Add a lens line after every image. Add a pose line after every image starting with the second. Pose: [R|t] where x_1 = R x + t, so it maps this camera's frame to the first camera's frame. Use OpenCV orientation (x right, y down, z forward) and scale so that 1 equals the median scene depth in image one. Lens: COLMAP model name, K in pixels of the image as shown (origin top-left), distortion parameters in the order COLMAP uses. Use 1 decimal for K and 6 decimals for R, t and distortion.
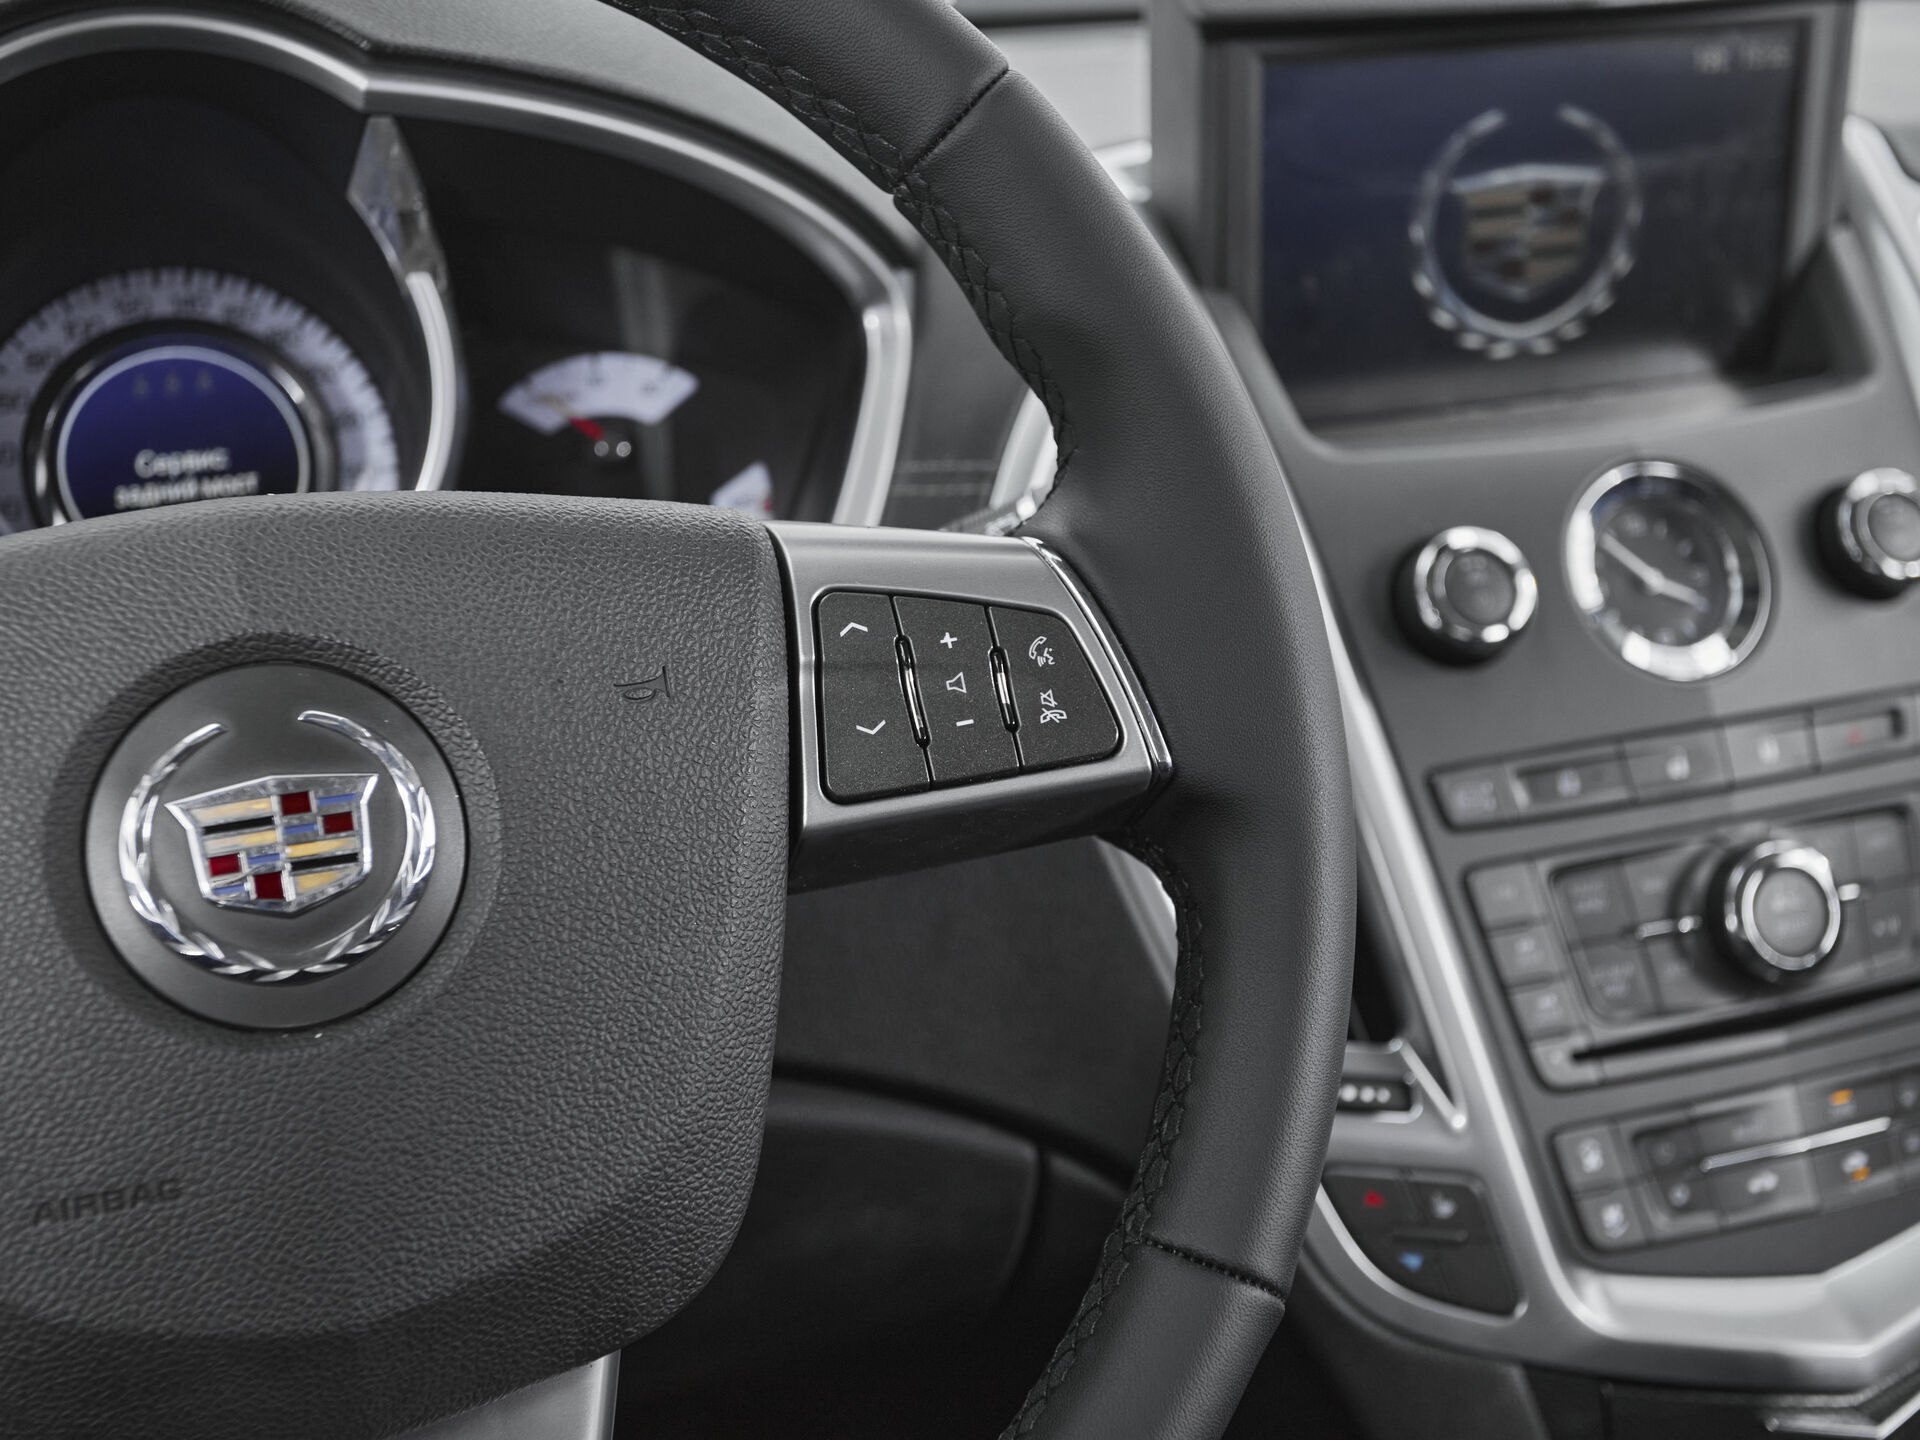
lens RADIAL K [[2397.8, 0, 916.0], [0, 2397.8, 715.4], [0, 0, 1]] dist [0.018546, 0.058723]
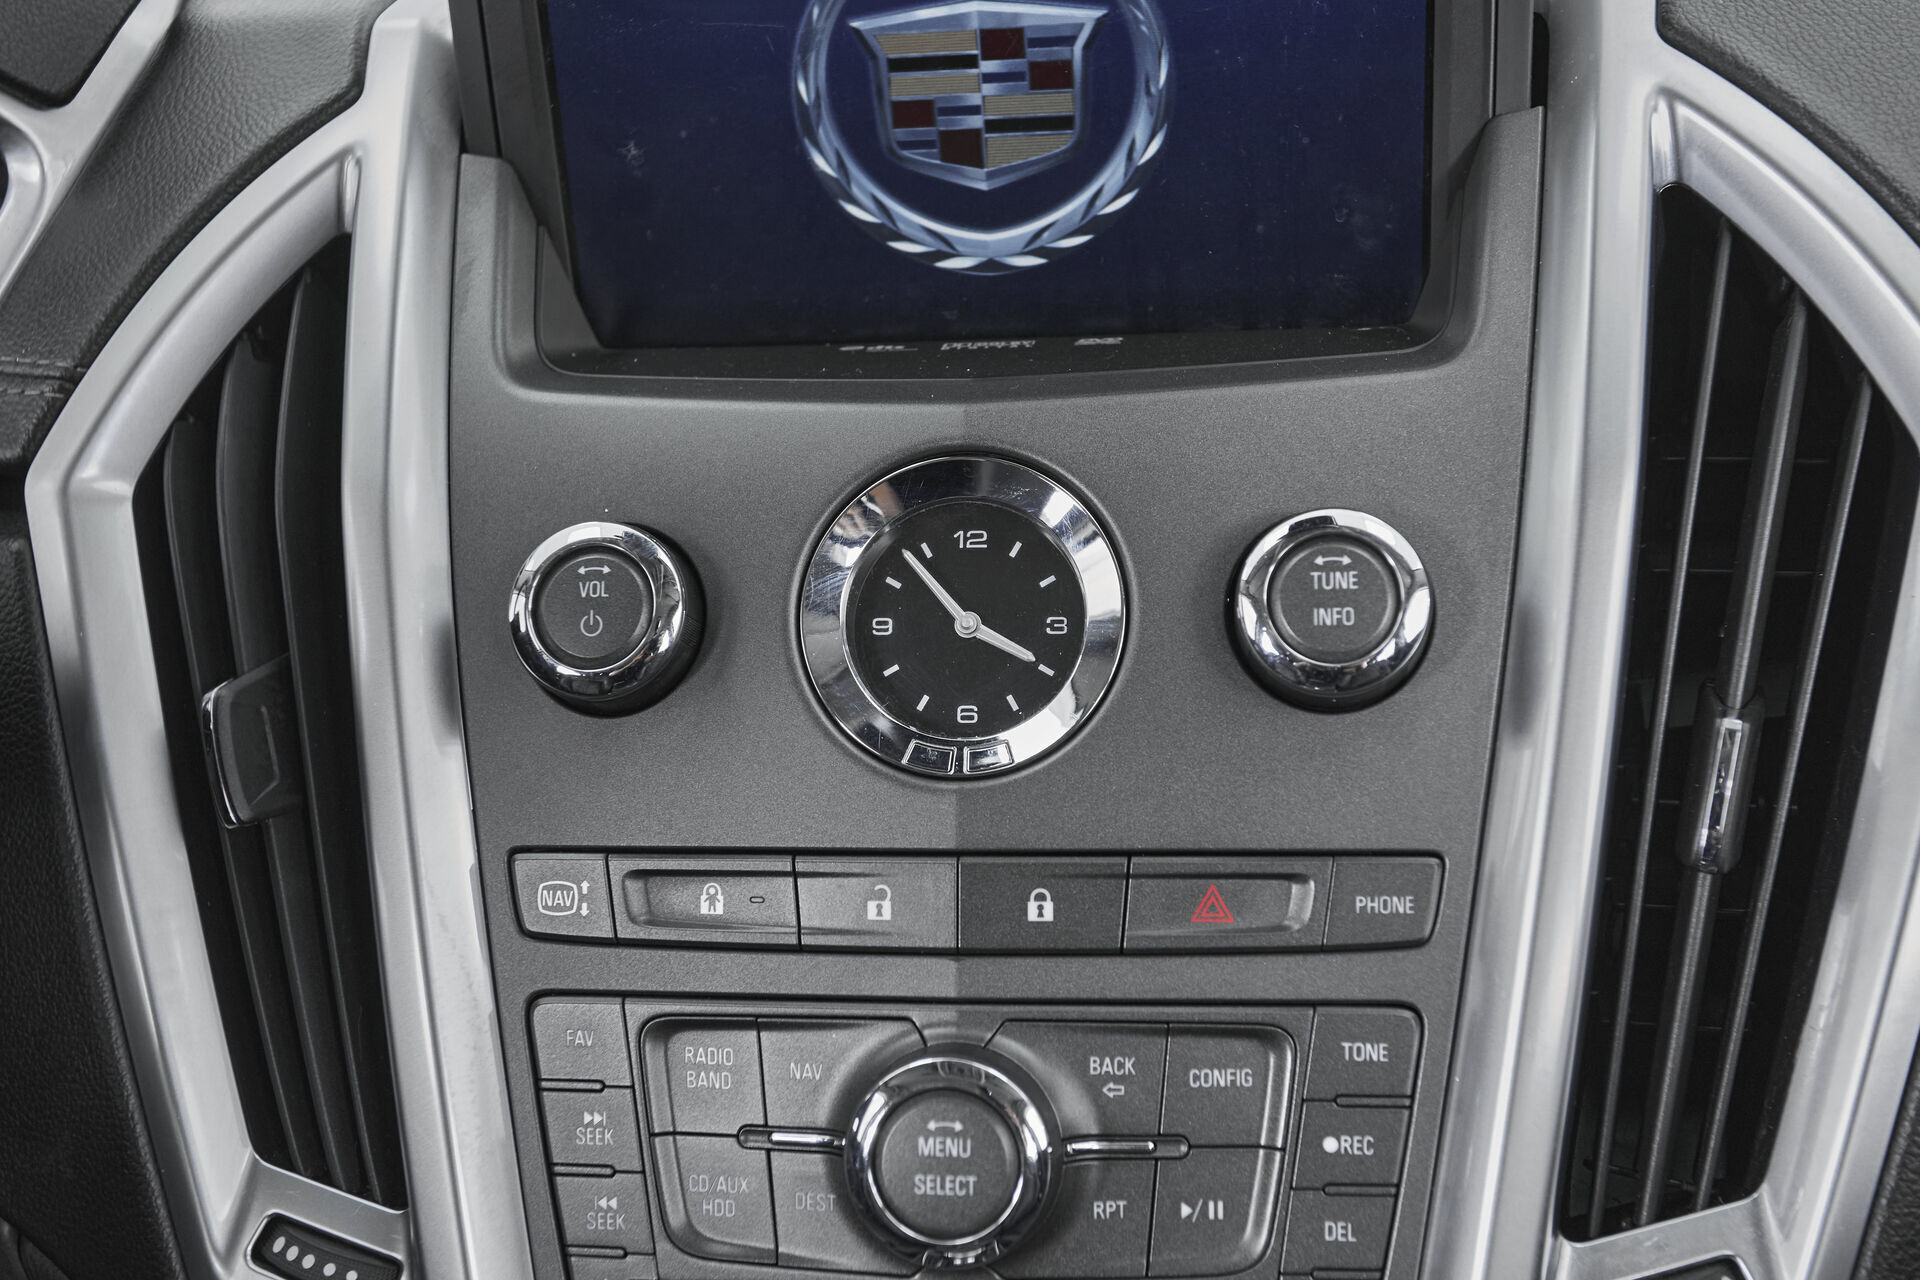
lens RADIAL K [[2234.8, 0, 960.0], [0, 2234.8, 640.0], [0, 0, 1]] dist [0.009875, 0.093624]
pose [[0.888765, 0.147481, -0.433989, 0.913964], [-0.120308, 0.988685, 0.089604, -0.170507], [0.442293, -0.027425, 0.896451, 0.691791]]
